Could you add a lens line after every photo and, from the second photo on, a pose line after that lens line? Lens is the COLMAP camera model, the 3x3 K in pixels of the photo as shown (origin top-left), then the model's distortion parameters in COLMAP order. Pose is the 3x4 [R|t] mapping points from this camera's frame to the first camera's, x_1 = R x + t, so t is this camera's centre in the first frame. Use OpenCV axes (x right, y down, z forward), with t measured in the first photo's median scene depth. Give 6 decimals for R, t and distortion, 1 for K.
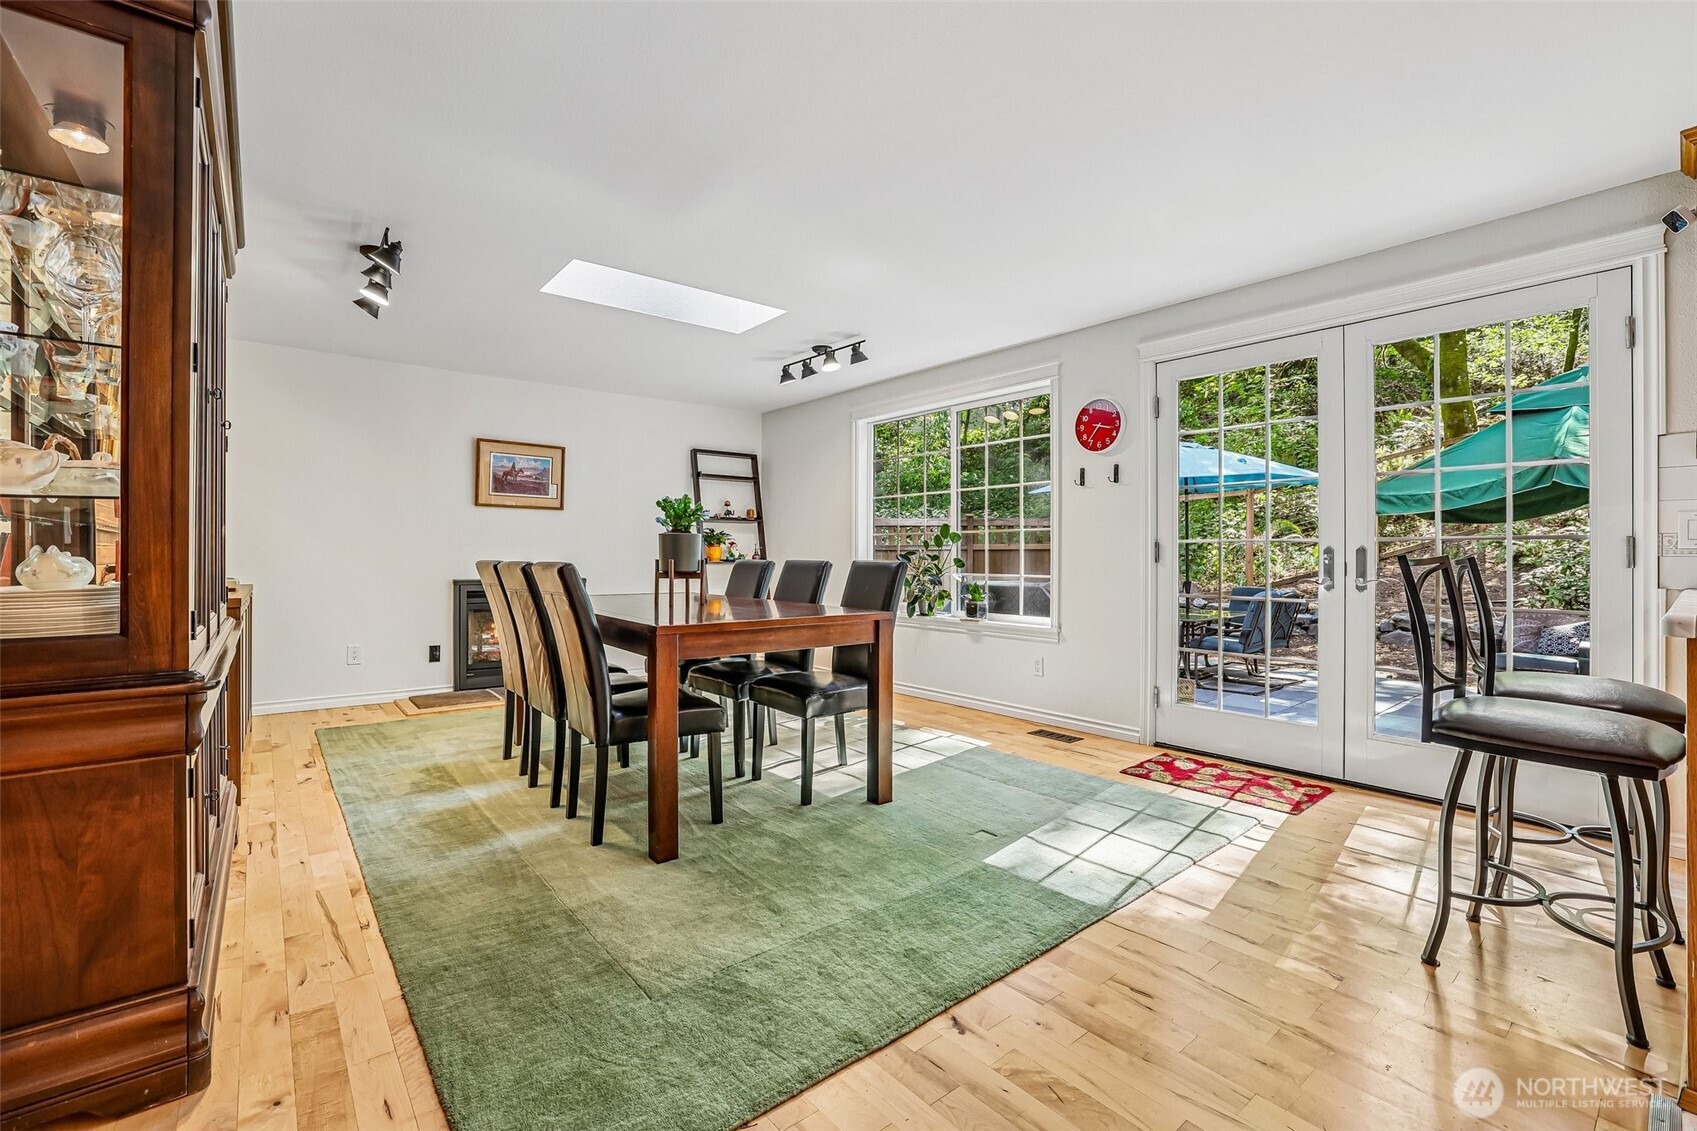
lens RADIAL K [[705.1, 0, 816.7], [0, 705.1, 562.5], [0, 0, 1]] dist [-0.034016, 0.008655]
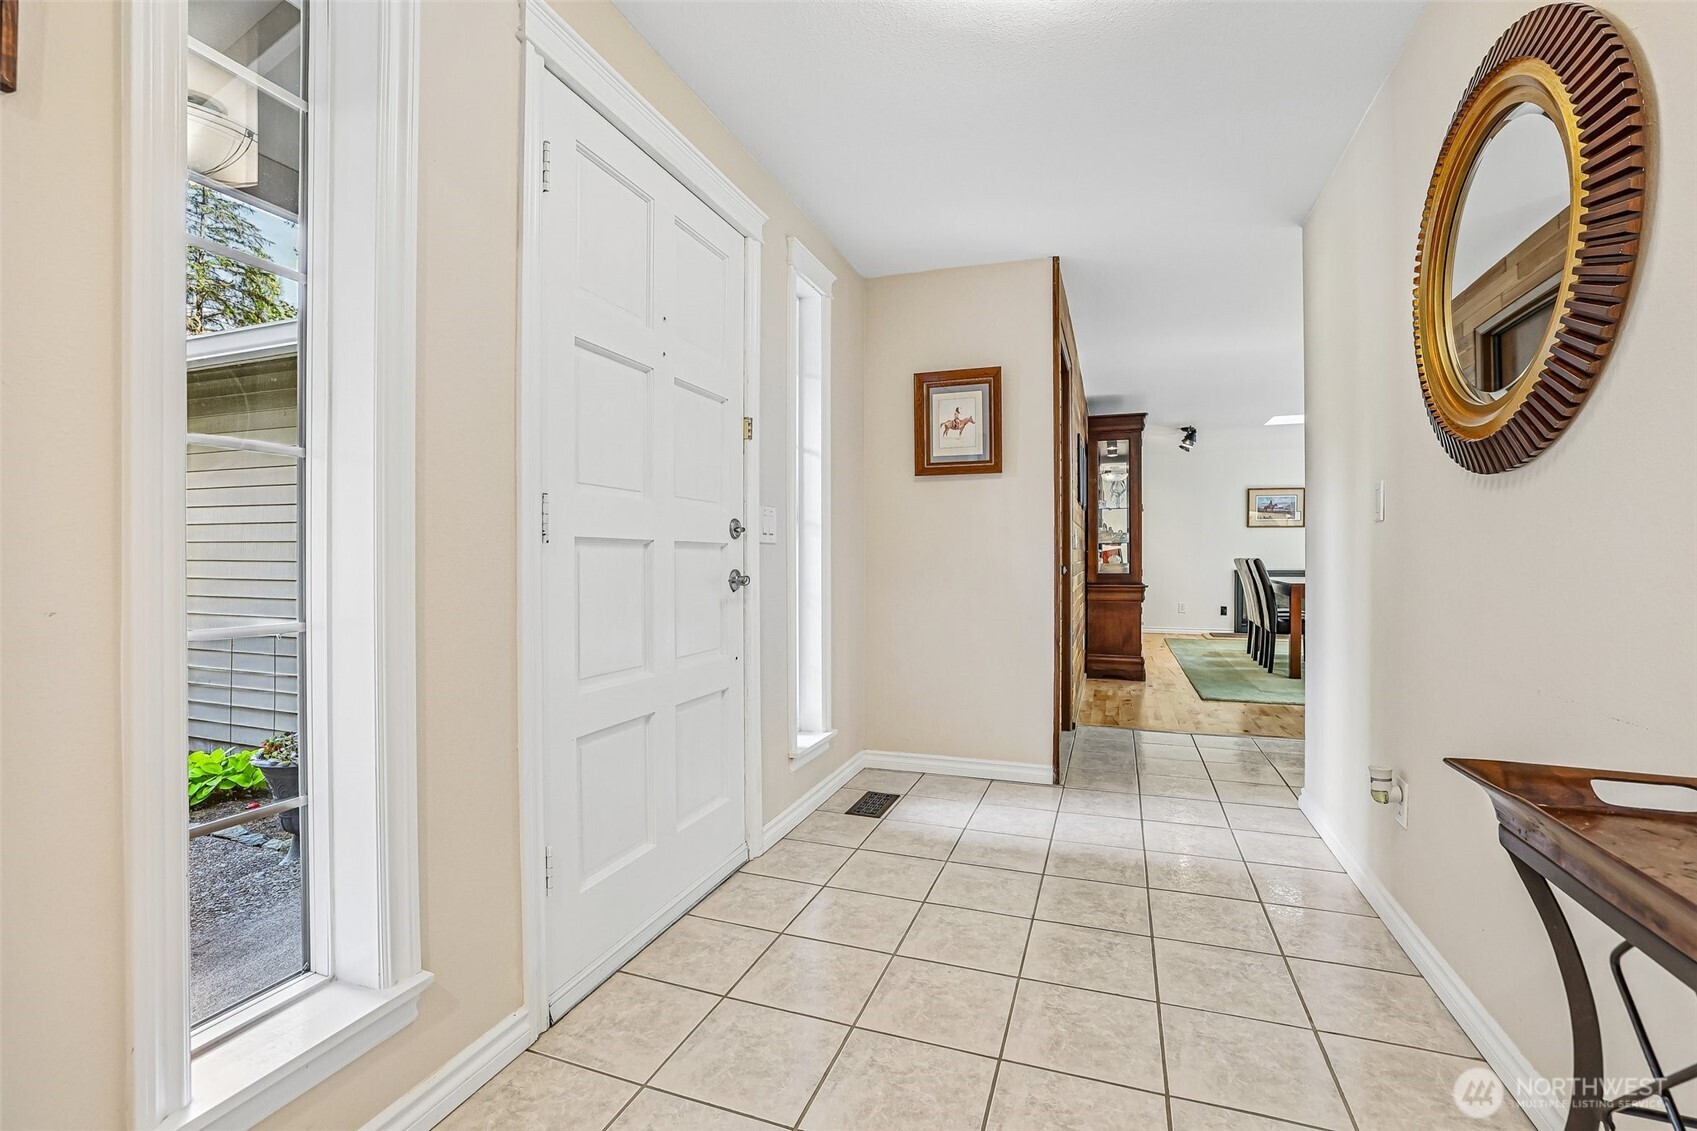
lens RADIAL K [[705.1, 0, 862.3], [0, 705.1, 555.8], [0, 0, 1]] dist [-0.034016, 0.008655]
pose [[0.519773, -0.001822, -0.854302, 0.902129], [-0.004900, 0.999975, -0.005114, 0.008479], [0.854290, 0.006844, 0.519751, -1.298444]]
